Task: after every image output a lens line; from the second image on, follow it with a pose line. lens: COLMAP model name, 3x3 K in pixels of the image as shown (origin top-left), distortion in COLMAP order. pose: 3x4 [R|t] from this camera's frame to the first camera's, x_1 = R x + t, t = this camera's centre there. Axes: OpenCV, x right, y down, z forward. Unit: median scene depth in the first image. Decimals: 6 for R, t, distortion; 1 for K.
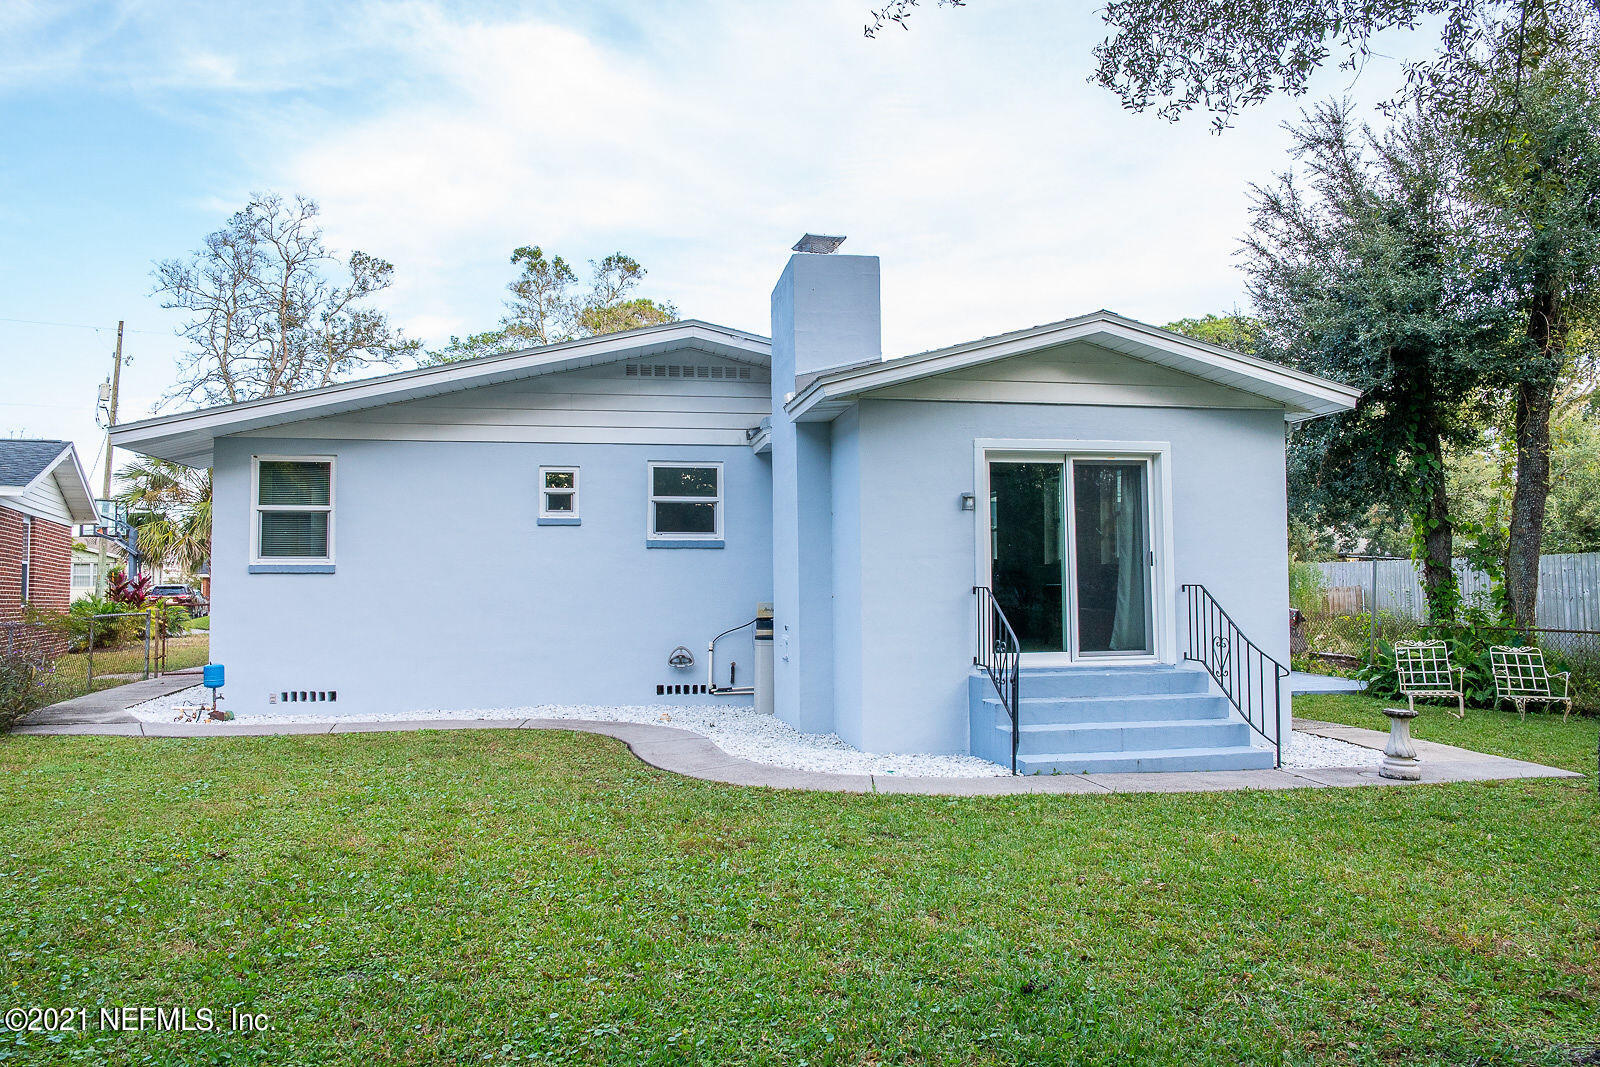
lens RADIAL K [[1067.8, 0, 798.2], [0, 1067.8, 564.7], [0, 0, 1]] dist [-0.003372, 0.000105]
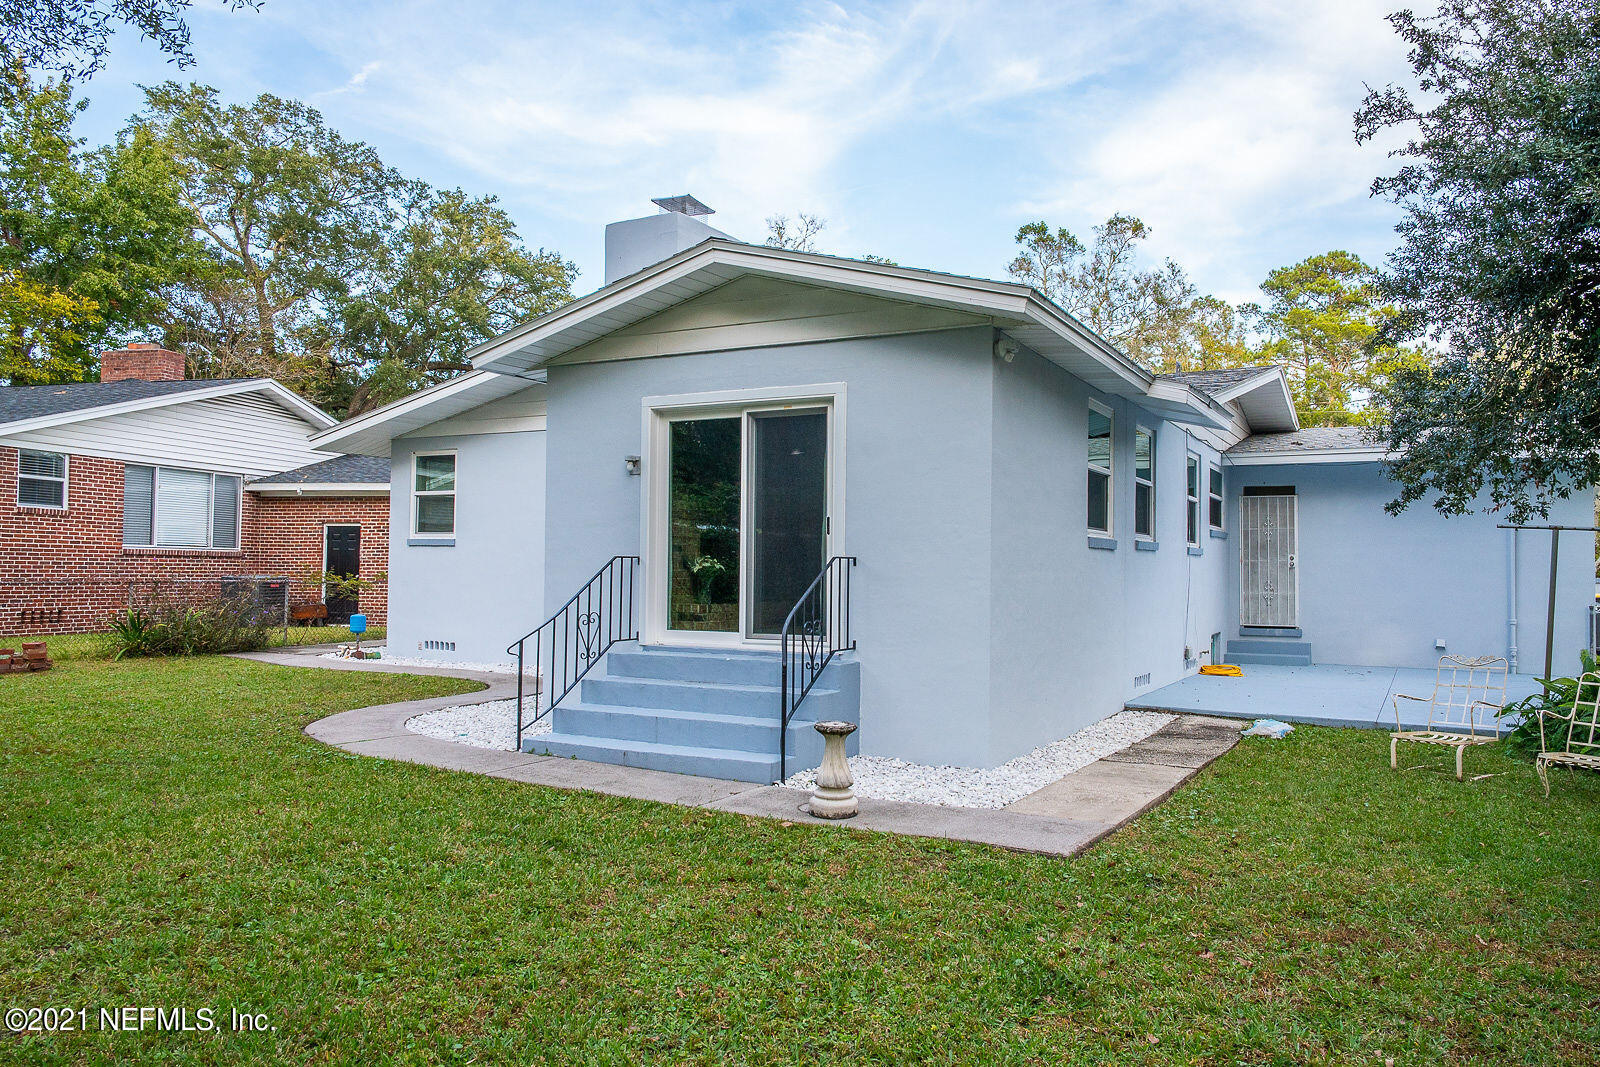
lens RADIAL K [[1067.8, 0, 798.2], [0, 1067.8, 564.7], [0, 0, 1]] dist [-0.003372, 0.000105]
pose [[0.813861, 0.011018, -0.580955, 0.789849], [-0.000874, 0.999842, 0.017738, 0.010135], [0.581059, -0.013929, 0.813742, 0.312727]]
